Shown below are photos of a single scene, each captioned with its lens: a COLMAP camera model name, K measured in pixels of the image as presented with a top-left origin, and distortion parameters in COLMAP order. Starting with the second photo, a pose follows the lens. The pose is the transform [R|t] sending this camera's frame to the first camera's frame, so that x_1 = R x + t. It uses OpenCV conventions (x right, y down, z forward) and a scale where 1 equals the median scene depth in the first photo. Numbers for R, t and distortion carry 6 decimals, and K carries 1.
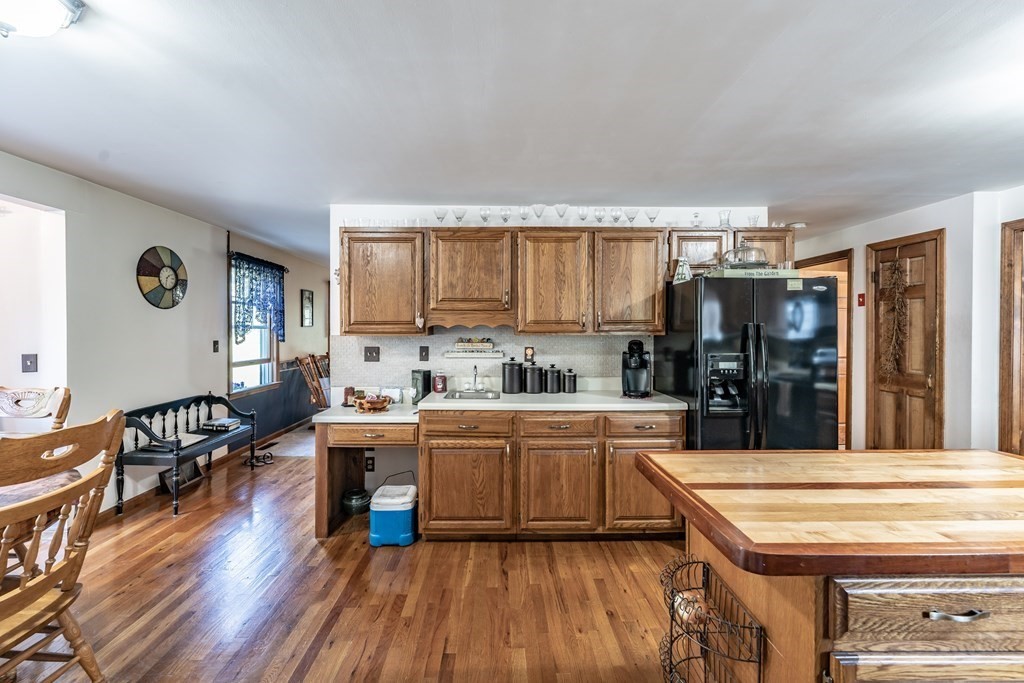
lens RADIAL K [[417.3, 0, 512.5], [0, 417.3, 332.2], [0, 0, 1]] dist [-0.001662, 0.000439]
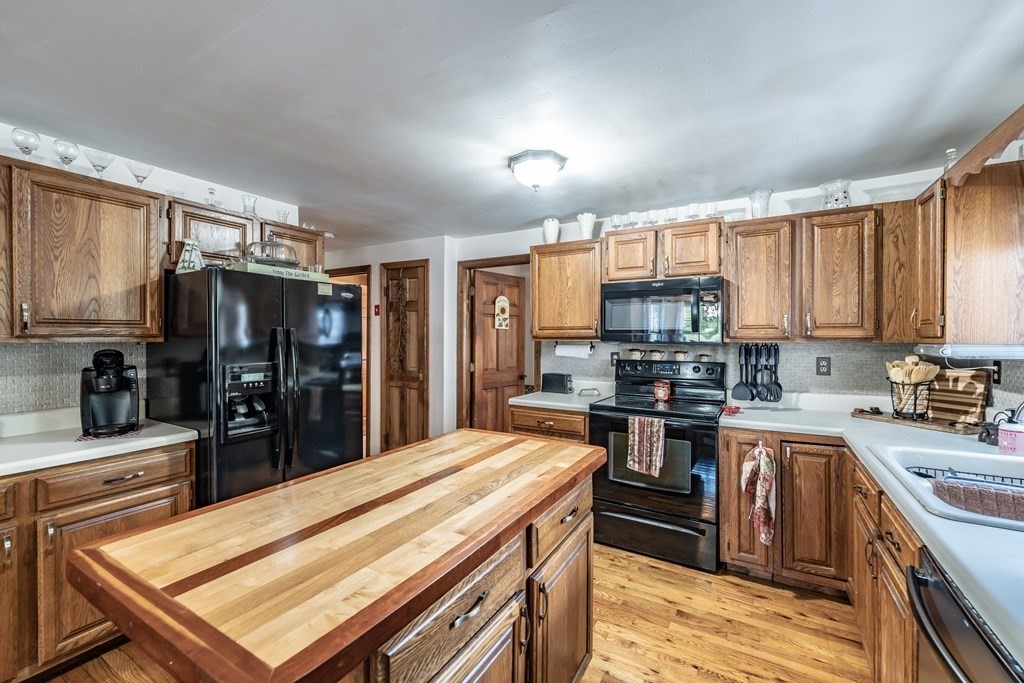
lens RADIAL K [[417.3, 0, 519.8], [0, 417.3, 340.8], [0, 0, 1]] dist [-0.001662, 0.000439]
pose [[0.511761, -0.006455, 0.859104, 0.058672], [0.000996, 0.999976, 0.006920, 0.000533], [-0.859127, -0.002686, 0.511755, 0.089995]]
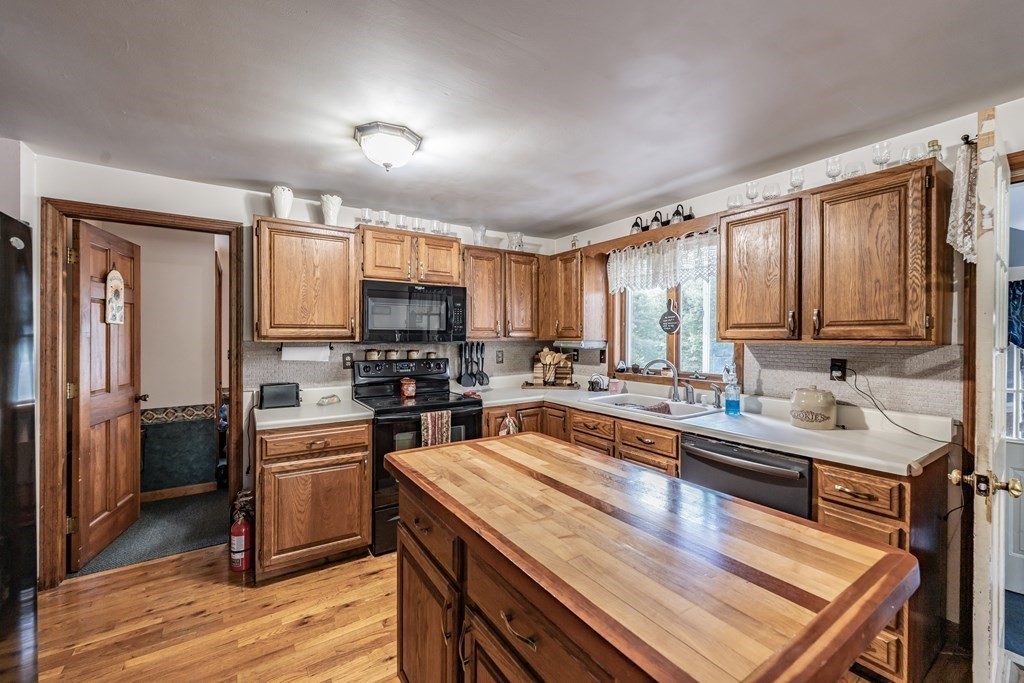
lens RADIAL K [[417.3, 0, 509.8], [0, 417.3, 340.6], [0, 0, 1]] dist [-0.001662, 0.000439]
pose [[-0.542047, -0.007813, 0.840312, 0.061171], [0.001687, 0.999945, 0.010385, -0.002299], [-0.840346, 0.007047, -0.542004, 0.590013]]
